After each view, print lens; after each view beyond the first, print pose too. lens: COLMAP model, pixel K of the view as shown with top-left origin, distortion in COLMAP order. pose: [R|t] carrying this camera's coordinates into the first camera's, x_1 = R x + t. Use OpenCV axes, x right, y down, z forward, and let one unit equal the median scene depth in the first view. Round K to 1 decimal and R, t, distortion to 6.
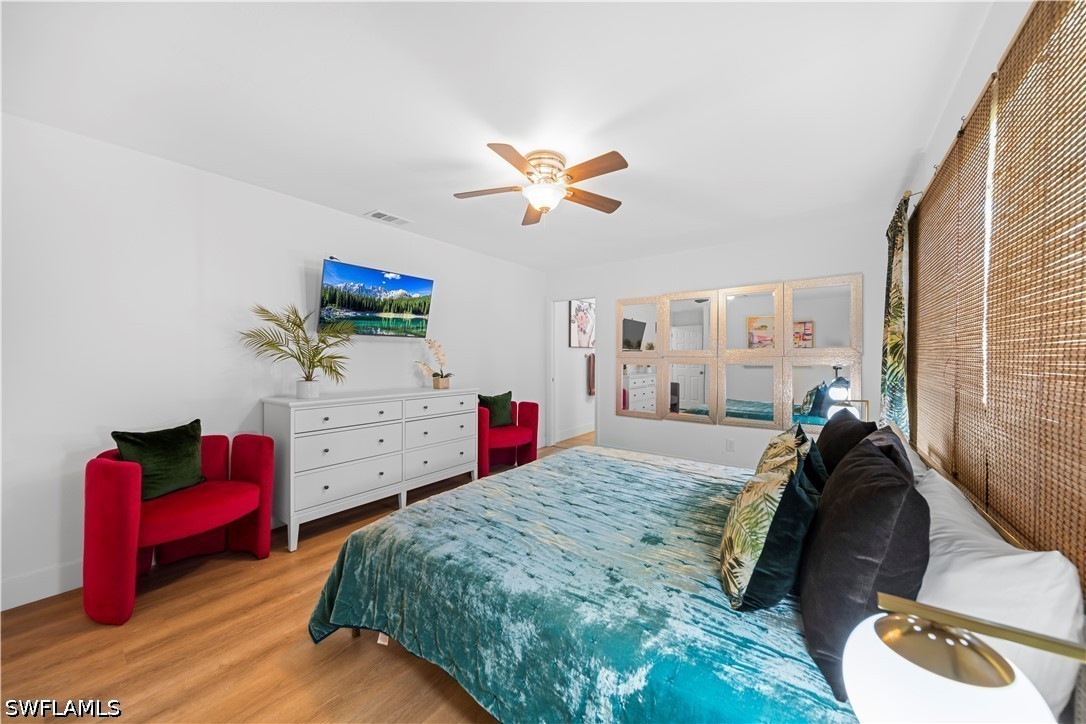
lens RADIAL K [[384.4, 0, 548.8], [0, 384.4, 359.4], [0, 0, 1]] dist [-0.001699, -0.000054]
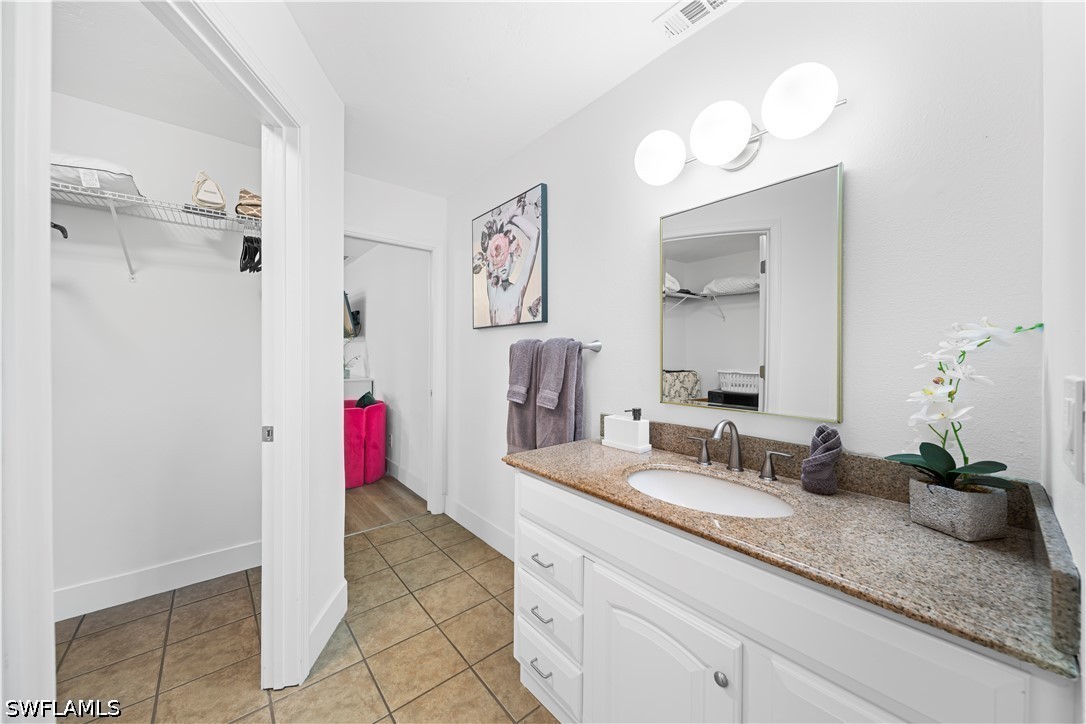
lens RADIAL K [[384.4, 0, 543.3], [0, 384.4, 356.6], [0, 0, 1]] dist [-0.001699, -0.000054]
pose [[-0.228641, 0.005057, -0.973498, 0.448330], [-0.009477, 0.999928, 0.007420, -0.003887], [0.973465, 0.010922, -0.228576, 1.122668]]
